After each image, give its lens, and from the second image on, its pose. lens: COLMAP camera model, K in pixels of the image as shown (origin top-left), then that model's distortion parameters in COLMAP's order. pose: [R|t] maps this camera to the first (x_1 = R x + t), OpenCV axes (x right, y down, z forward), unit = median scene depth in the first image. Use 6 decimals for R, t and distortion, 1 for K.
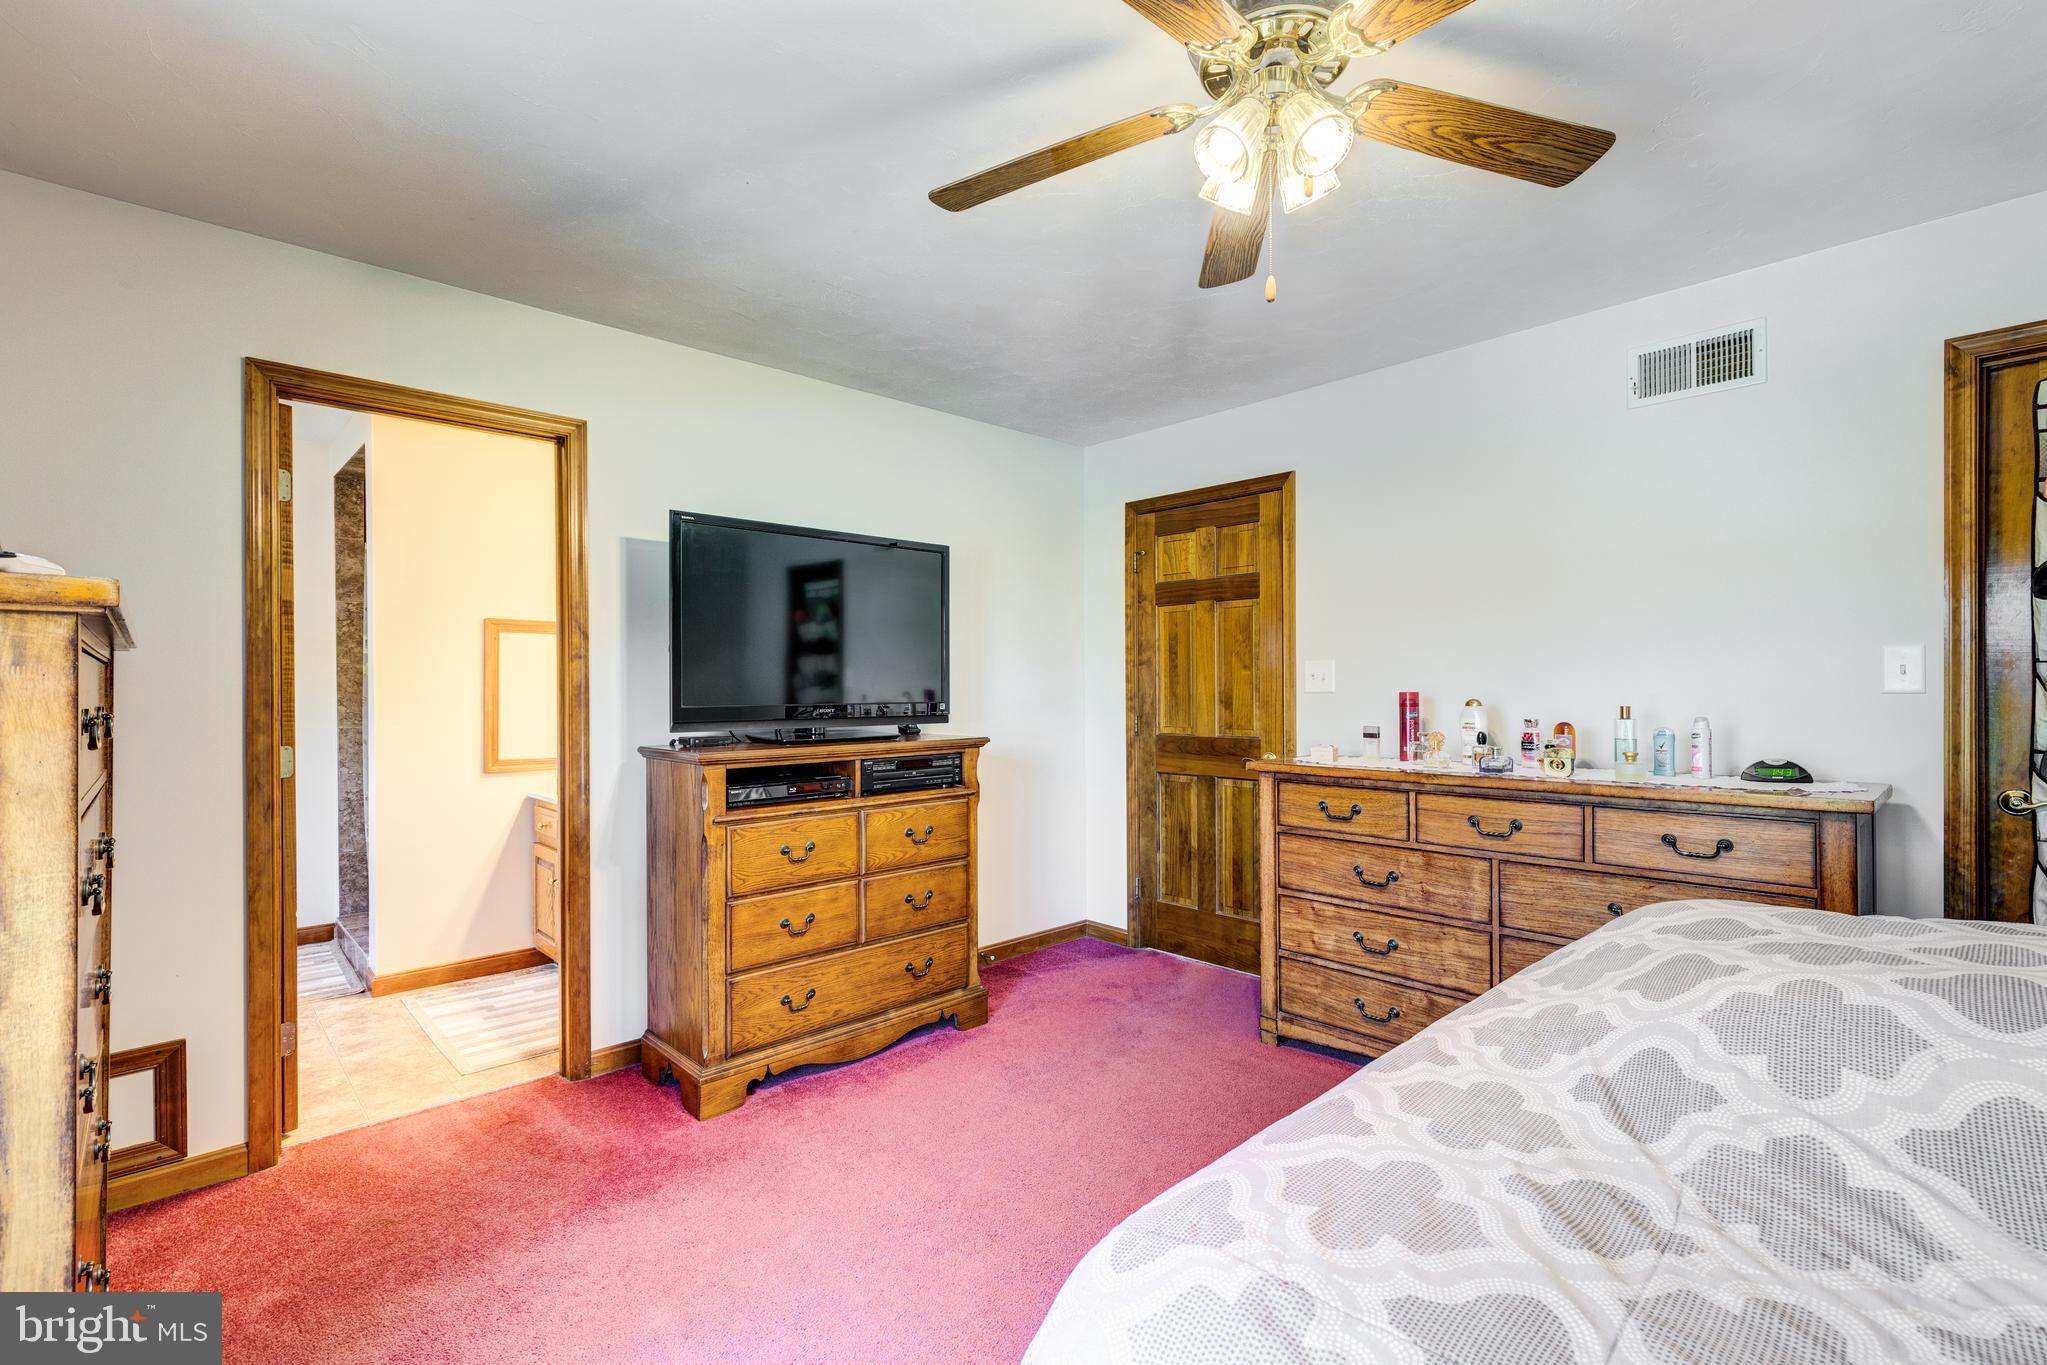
lens RADIAL K [[929.6, 0, 1020.1], [0, 929.6, 686.6], [0, 0, 1]] dist [0.013950, -0.000091]
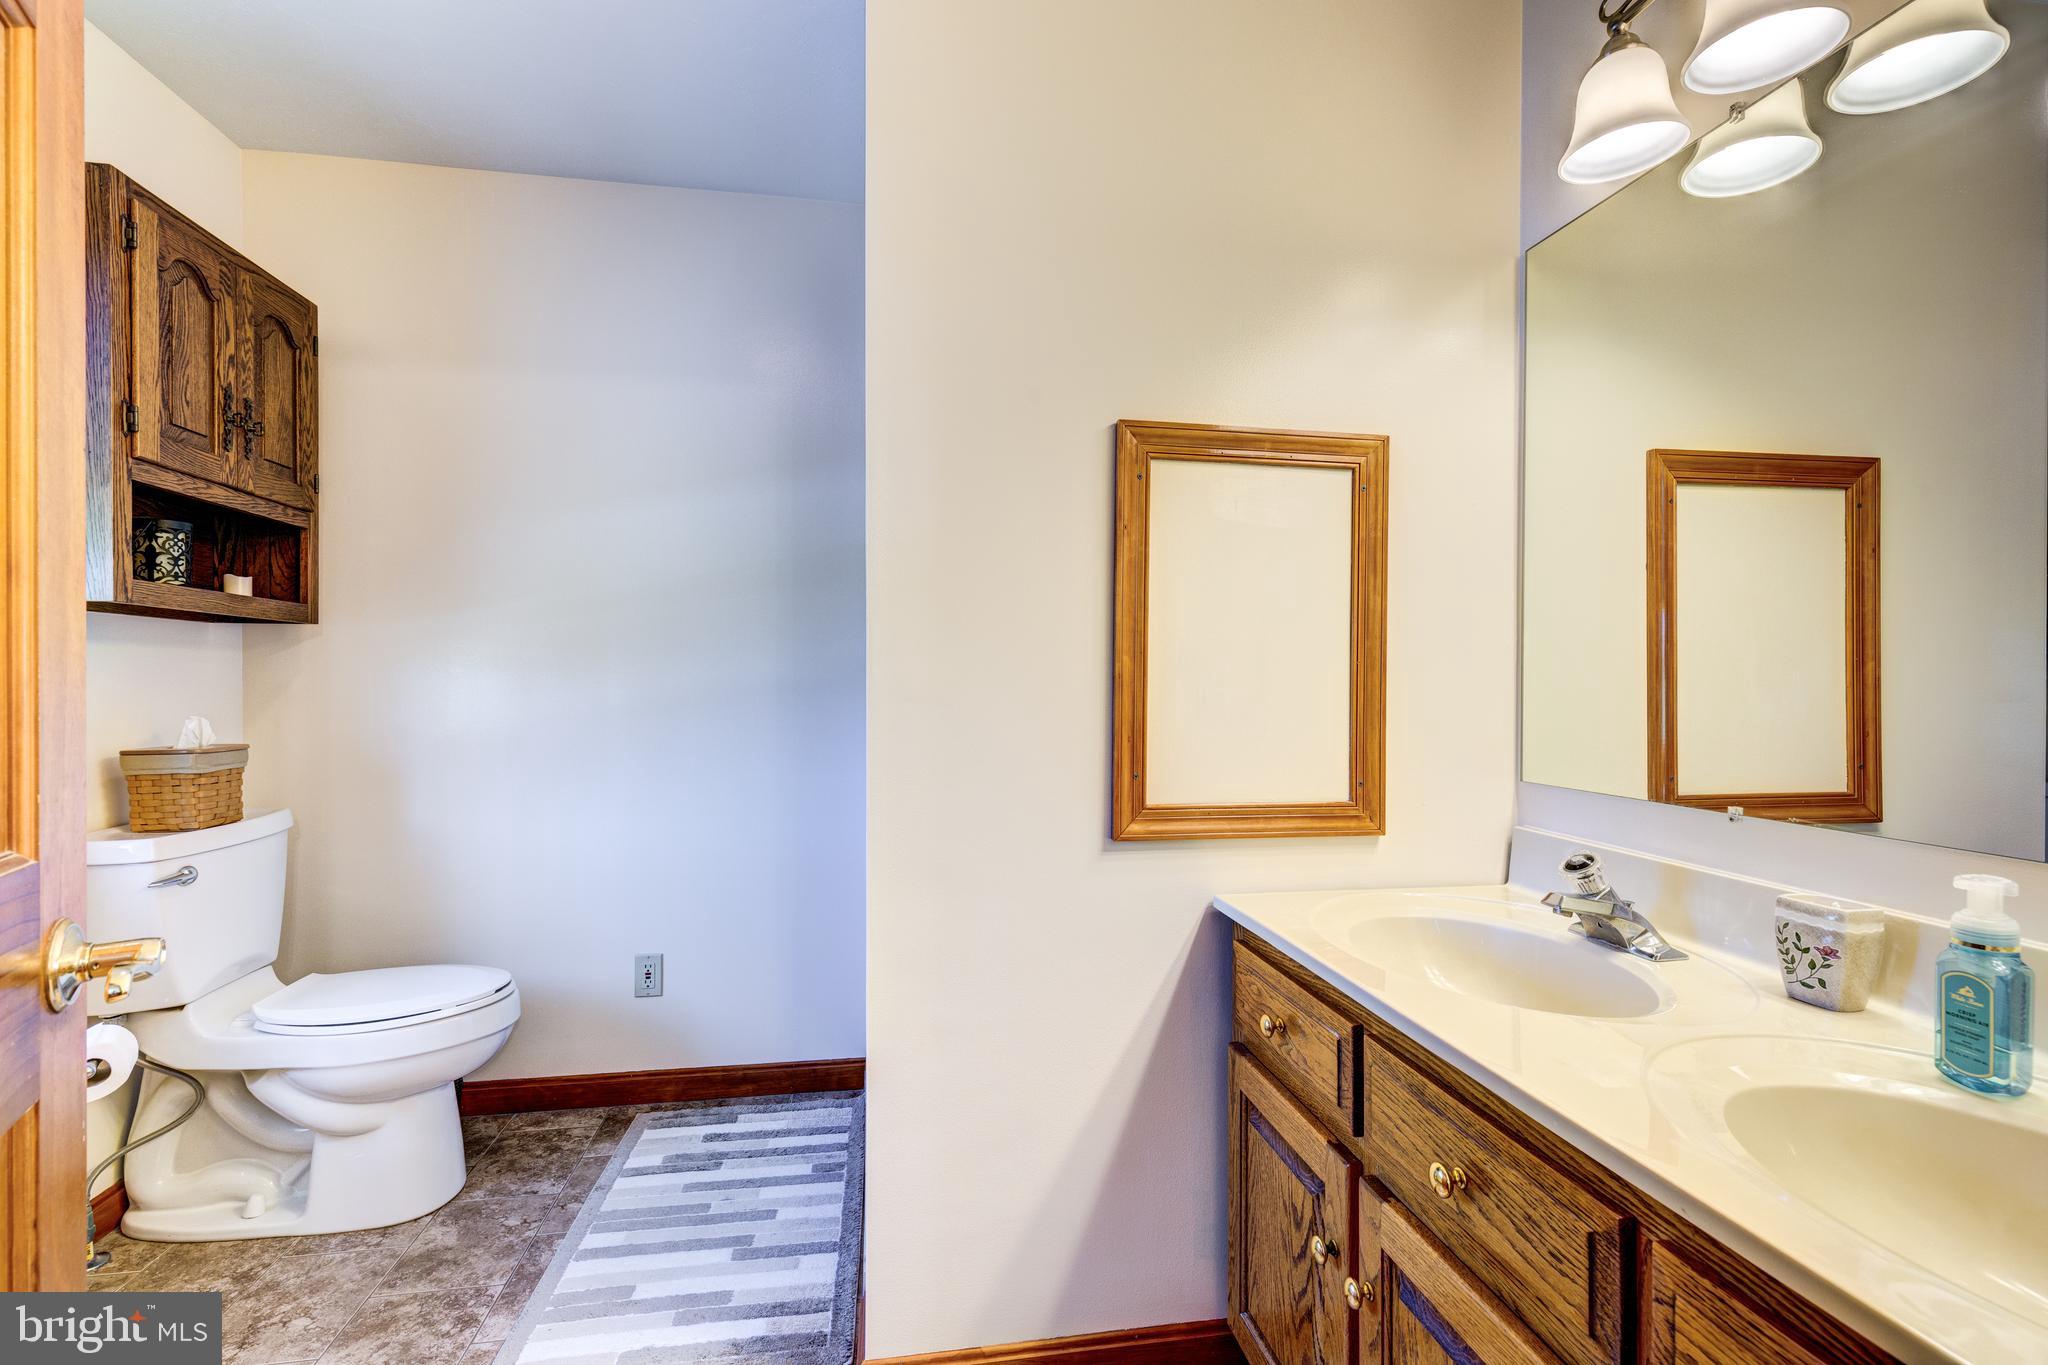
lens RADIAL K [[911.2, 0, 1018.0], [0, 911.2, 684.3], [0, 0, 1]] dist [-0.001590, 0.000540]
pose [[0.822355, 0.006823, -0.568934, -0.401484], [-0.007336, 0.999972, 0.001389, 0.031759], [0.568928, 0.003031, 0.822382, 0.686397]]
